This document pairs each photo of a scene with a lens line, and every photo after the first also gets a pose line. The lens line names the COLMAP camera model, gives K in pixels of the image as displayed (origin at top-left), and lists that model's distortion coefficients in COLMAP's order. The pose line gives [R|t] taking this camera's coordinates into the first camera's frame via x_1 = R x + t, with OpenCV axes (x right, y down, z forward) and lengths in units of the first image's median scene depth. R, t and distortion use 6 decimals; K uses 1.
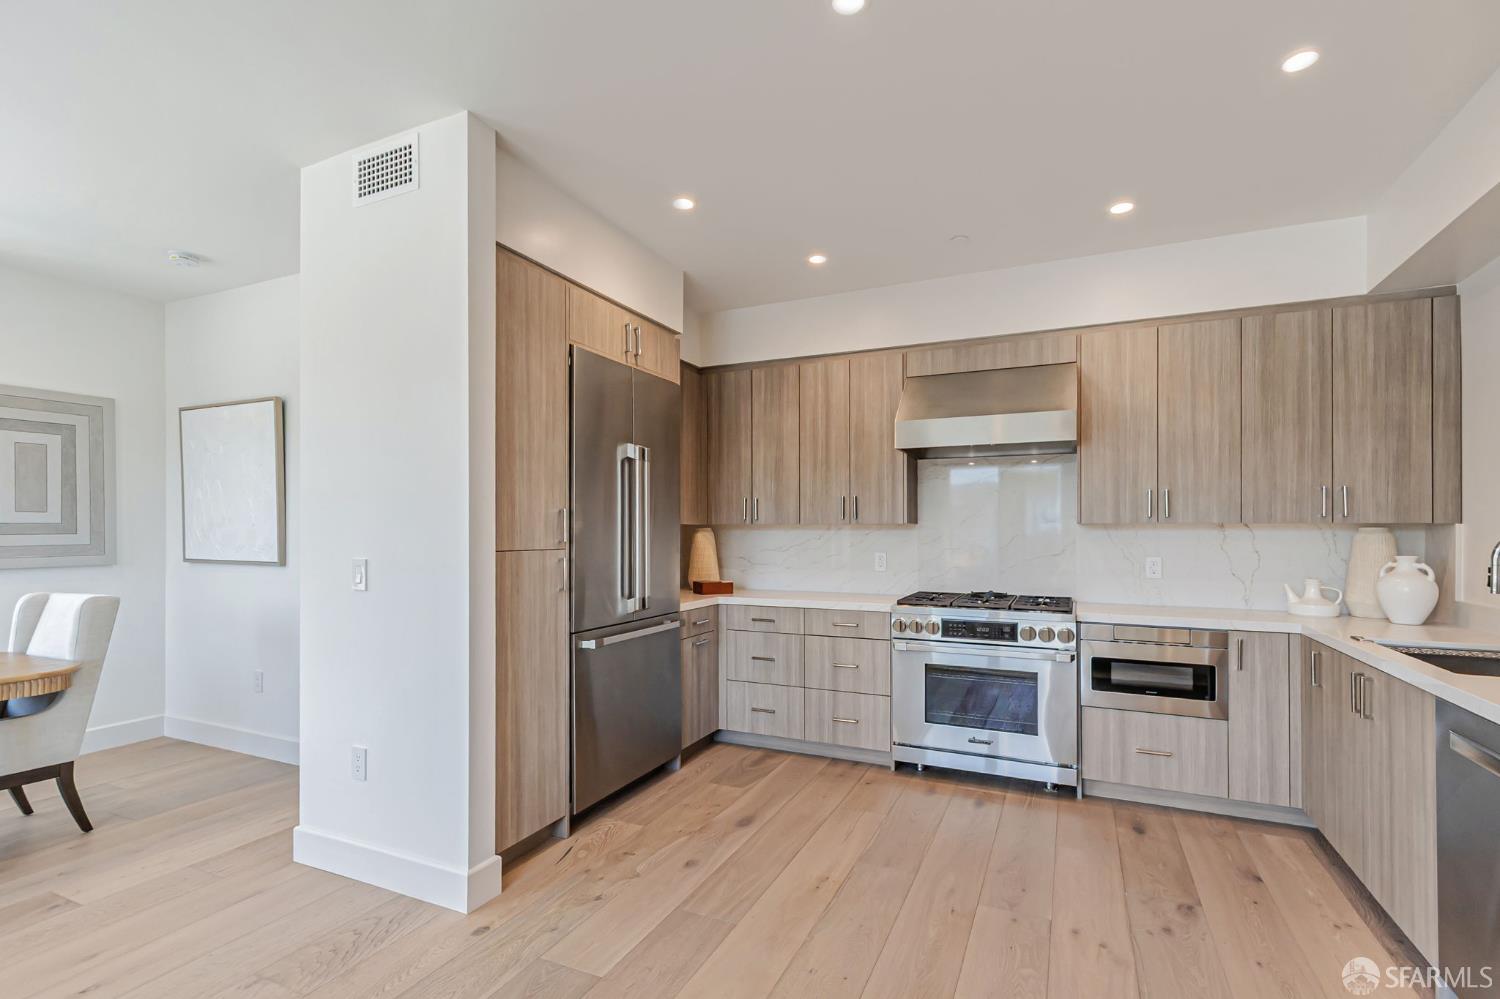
lens RADIAL K [[688.4, 0, 752.0], [0, 688.4, 528.5], [0, 0, 1]] dist [0.012276, -0.003501]
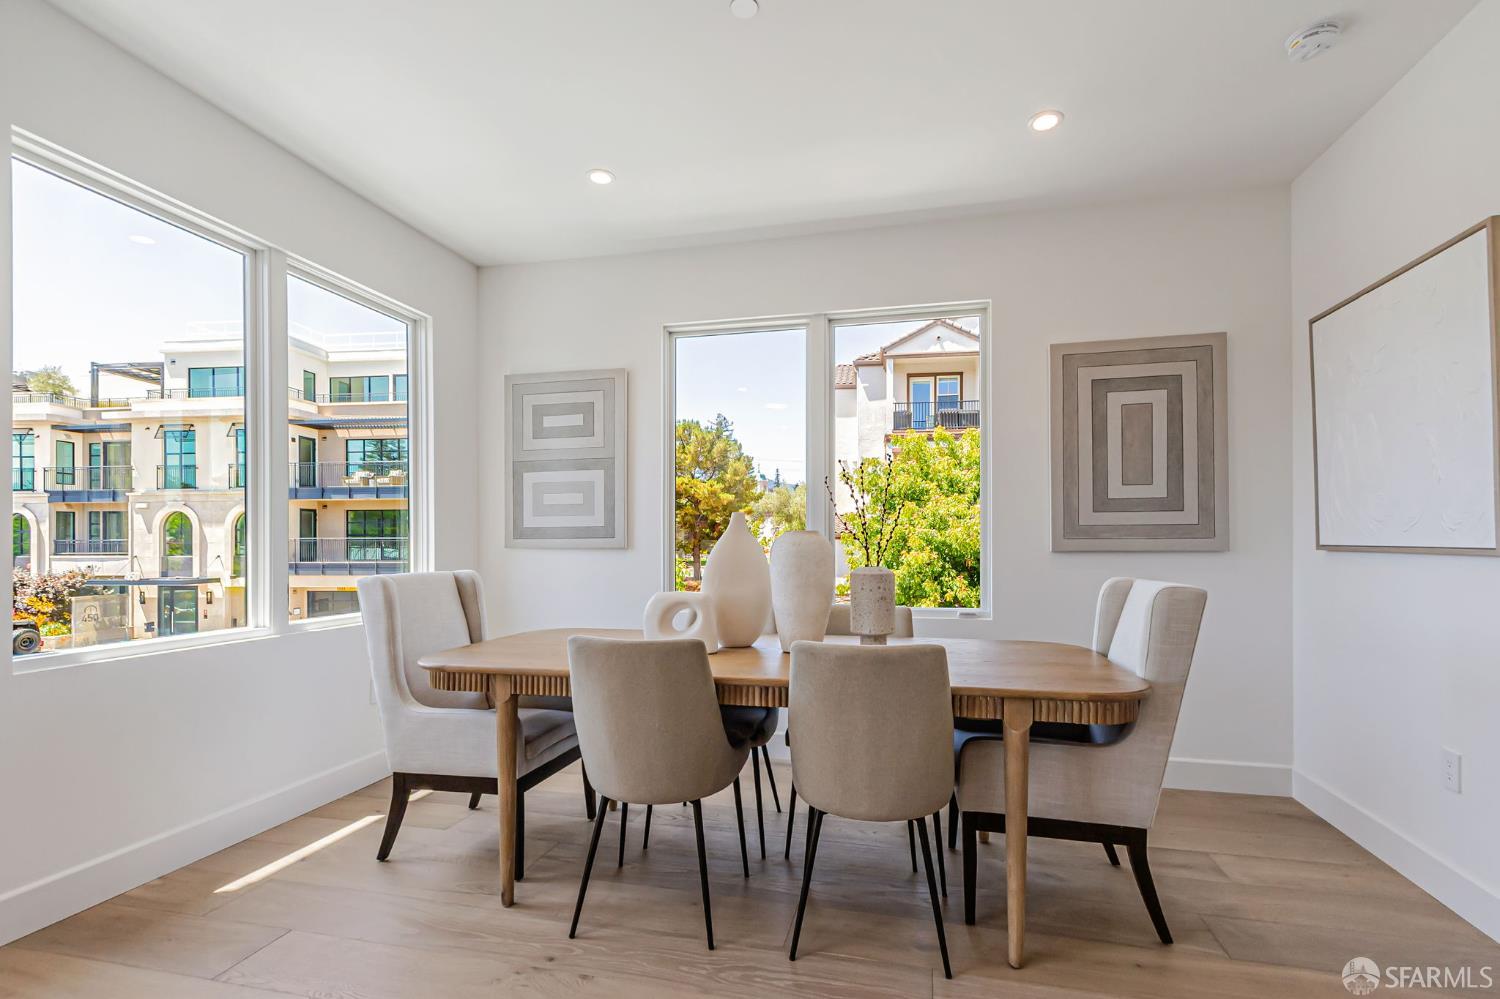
lens RADIAL K [[688.4, 0, 761.5], [0, 688.4, 538.9], [0, 0, 1]] dist [0.012276, -0.003501]
pose [[0.190815, -0.003883, -0.981618, -0.339148], [0.003774, 0.999988, -0.003222, 0.047932], [0.981619, -0.003090, 0.190828, 0.441319]]
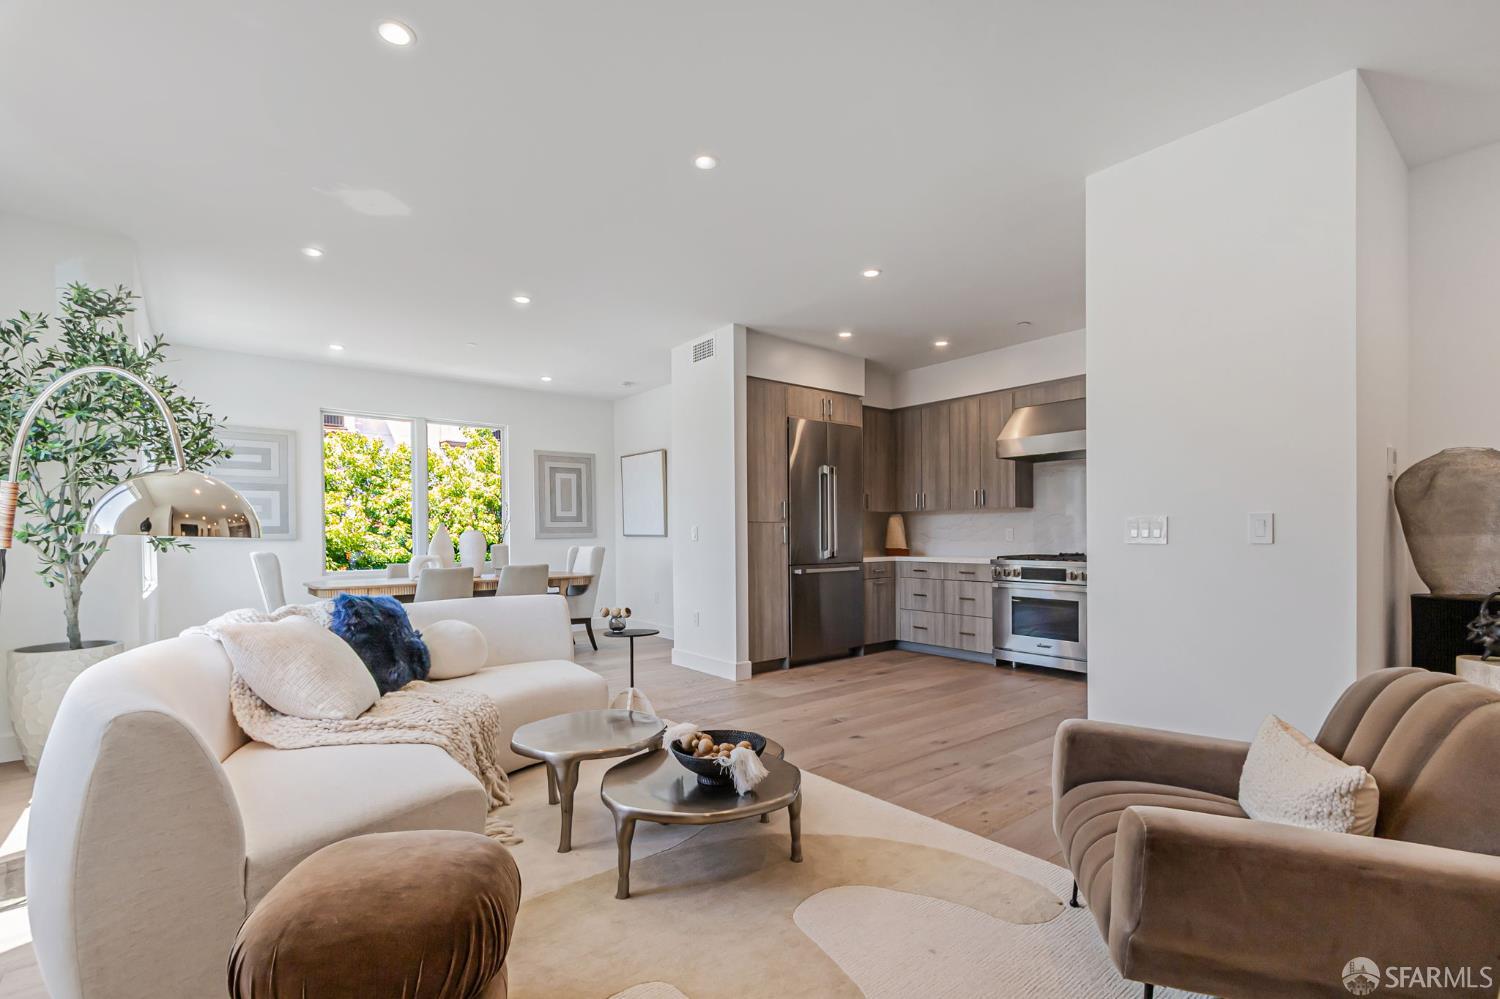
lens RADIAL K [[688.4, 0, 763.7], [0, 688.4, 537.6], [0, 0, 1]] dist [0.012276, -0.003501]
pose [[0.898090, -0.004132, -0.439793, 0.462341], [0.009285, 0.999911, 0.009568, 0.046870], [0.439714, -0.012677, 0.898048, -0.681600]]
